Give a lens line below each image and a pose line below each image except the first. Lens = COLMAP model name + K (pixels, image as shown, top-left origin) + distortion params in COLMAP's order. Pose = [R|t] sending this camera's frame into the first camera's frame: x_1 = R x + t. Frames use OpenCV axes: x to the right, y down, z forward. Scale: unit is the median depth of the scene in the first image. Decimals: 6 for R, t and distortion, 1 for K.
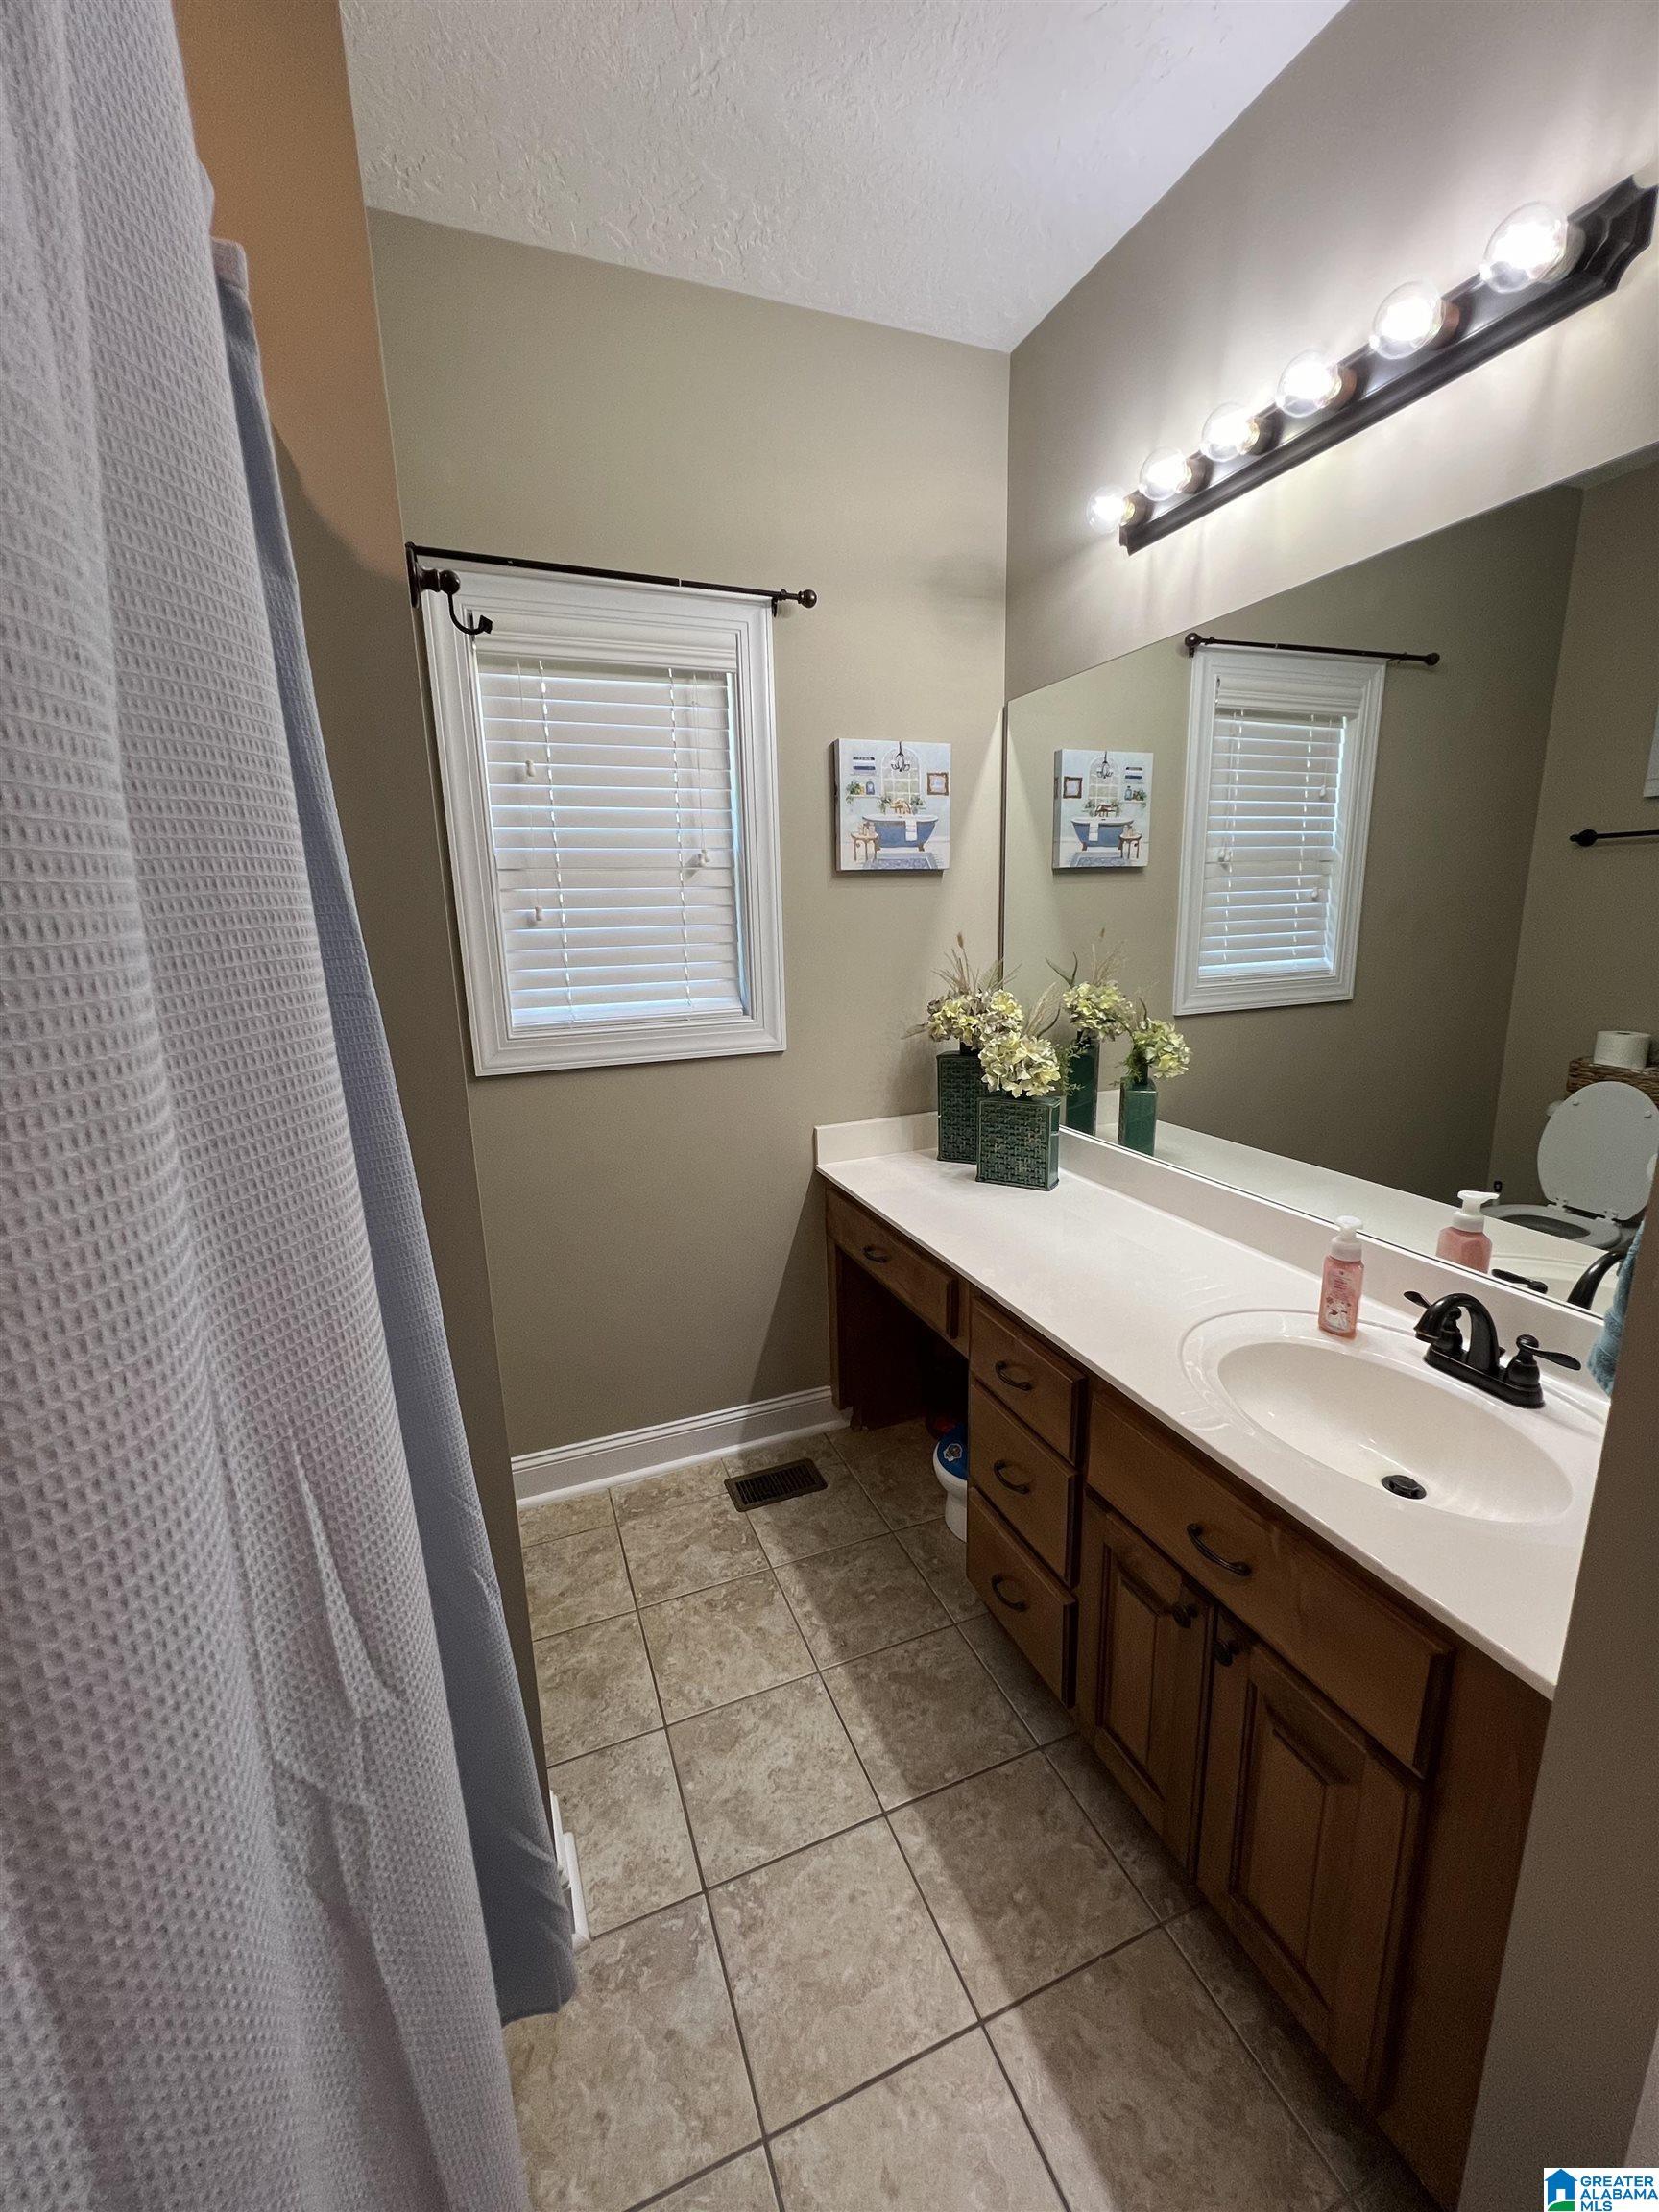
lens RADIAL K [[891.7, 0, 826.4], [0, 891.7, 1108.2], [0, 0, 1]] dist [0.001118, 0.000492]
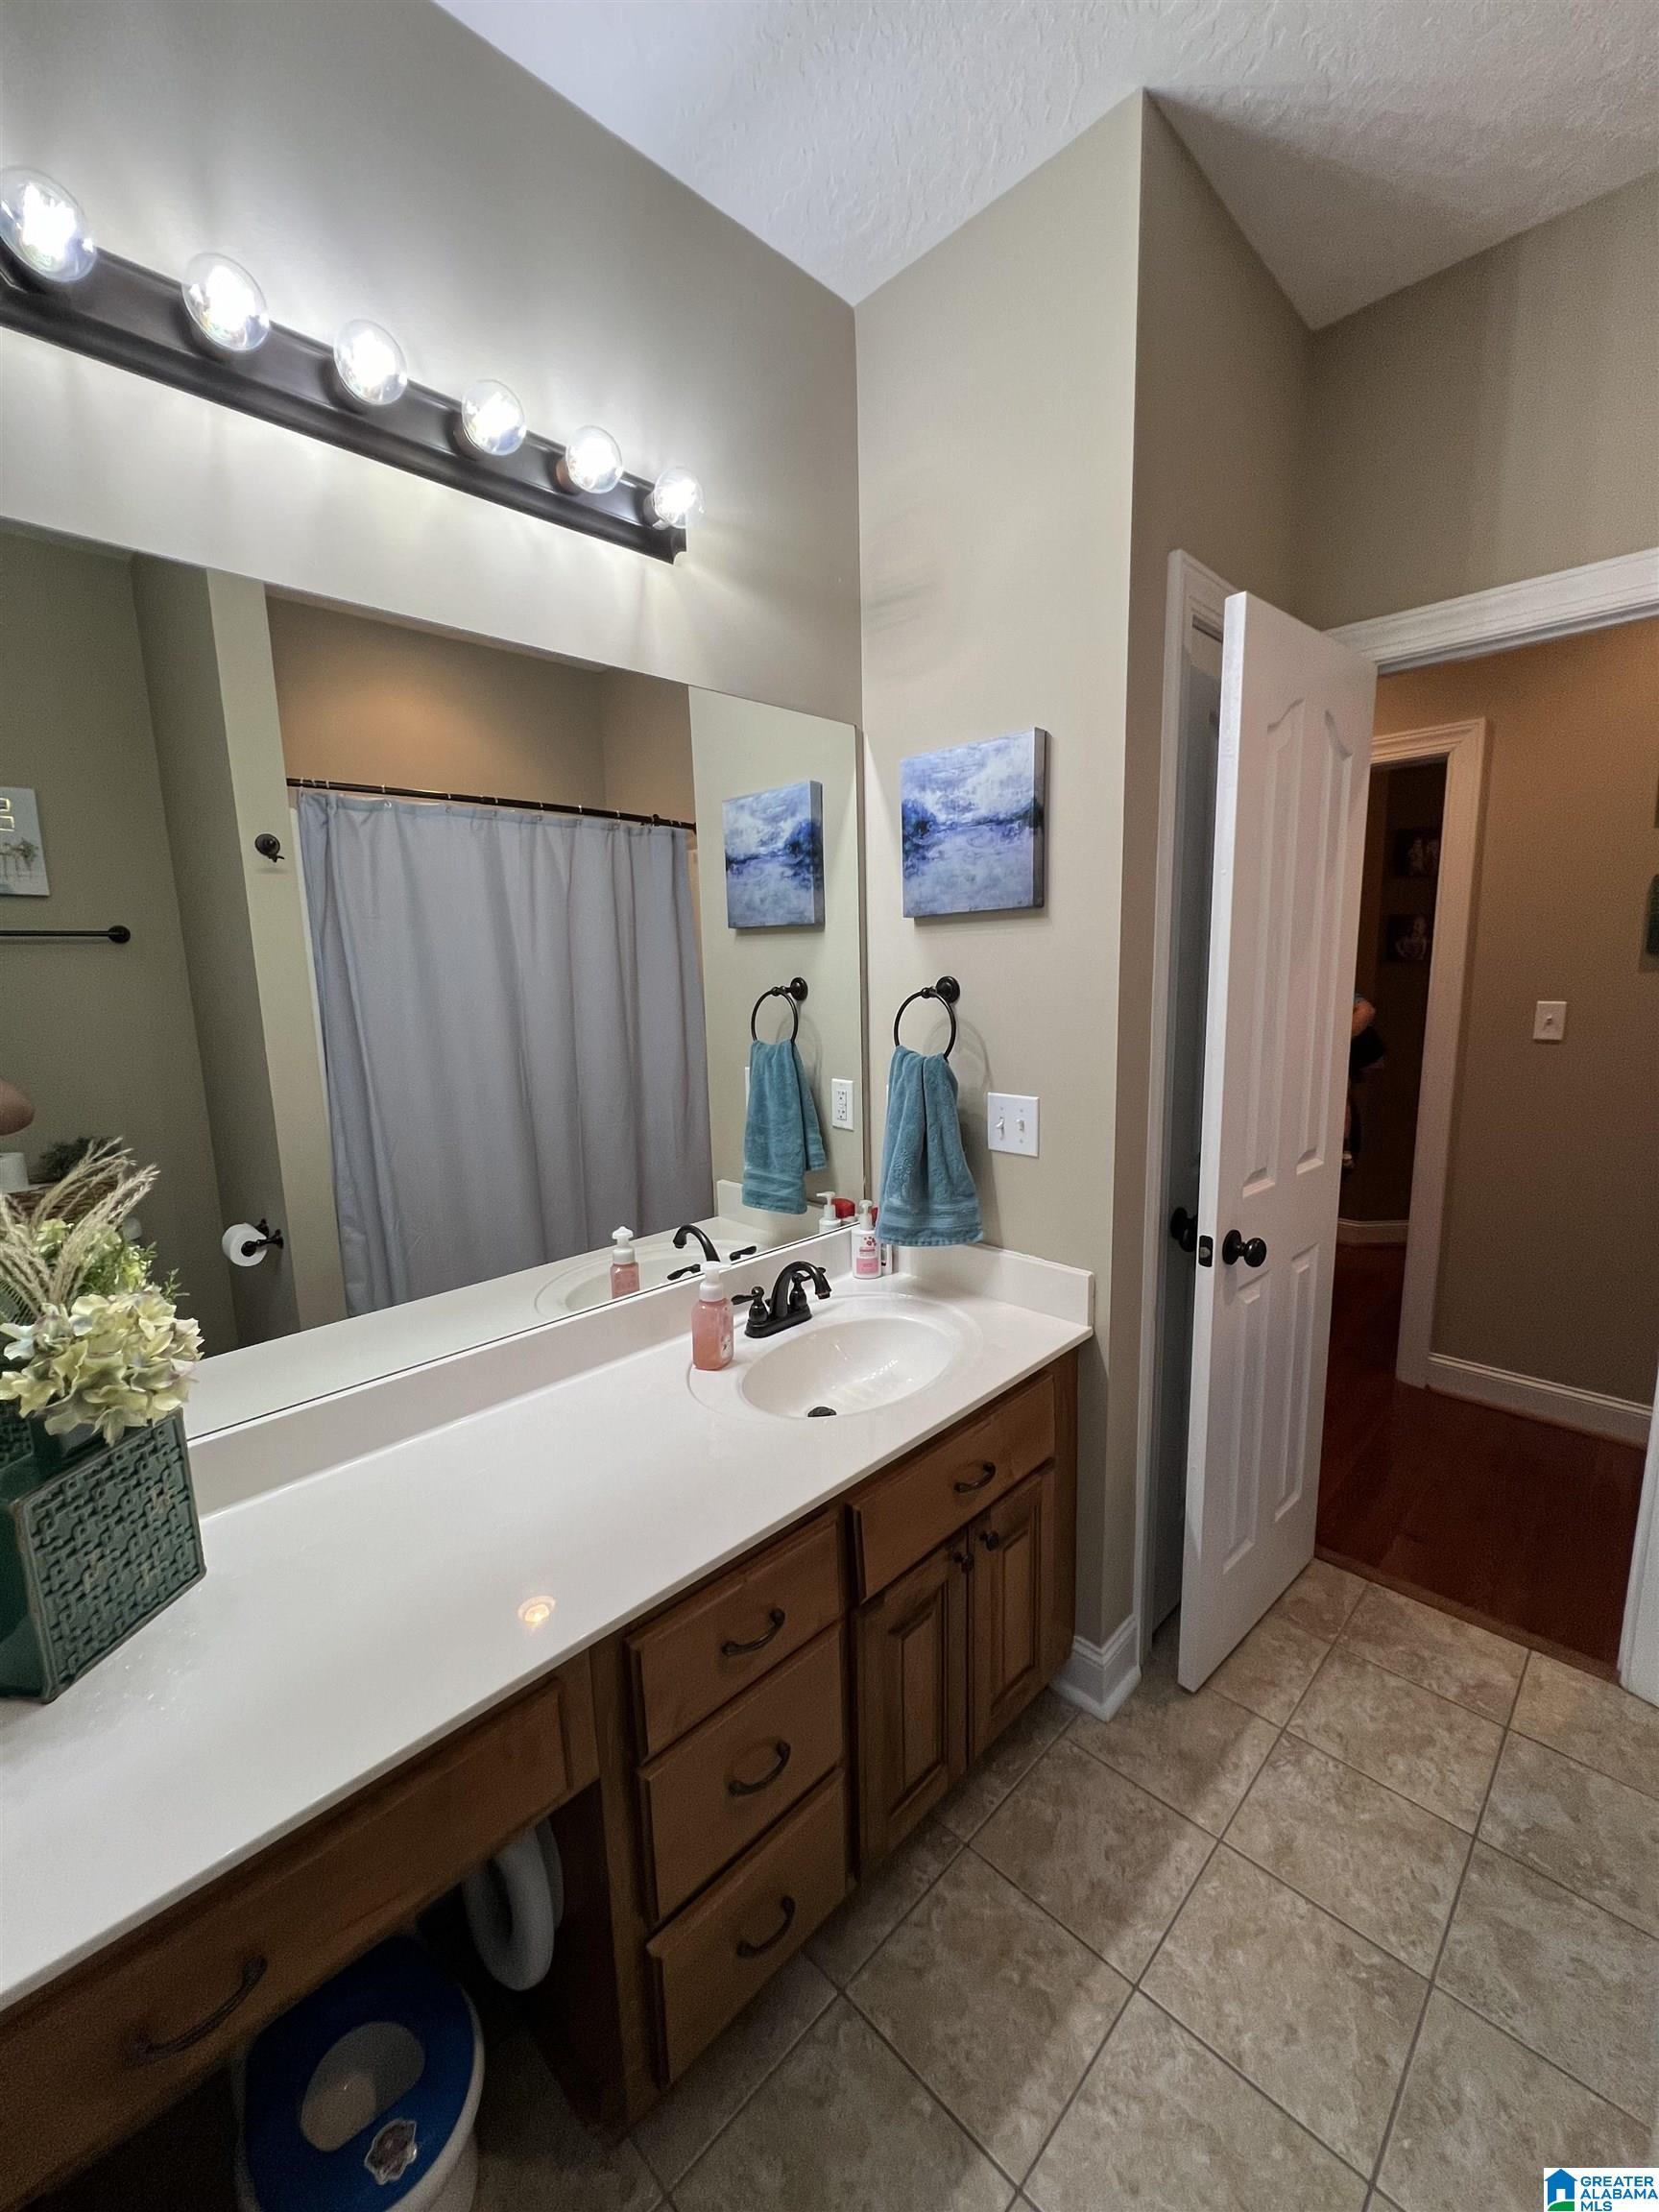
lens RADIAL K [[891.7, 0, 826.4], [0, 891.7, 1108.2], [0, 0, 1]] dist [0.001118, 0.000492]
pose [[-0.395621, -0.113351, 0.911392, -0.484370], [0.237627, 0.945929, 0.220797, -0.279653], [-0.887140, 0.303923, -0.347294, 1.229630]]
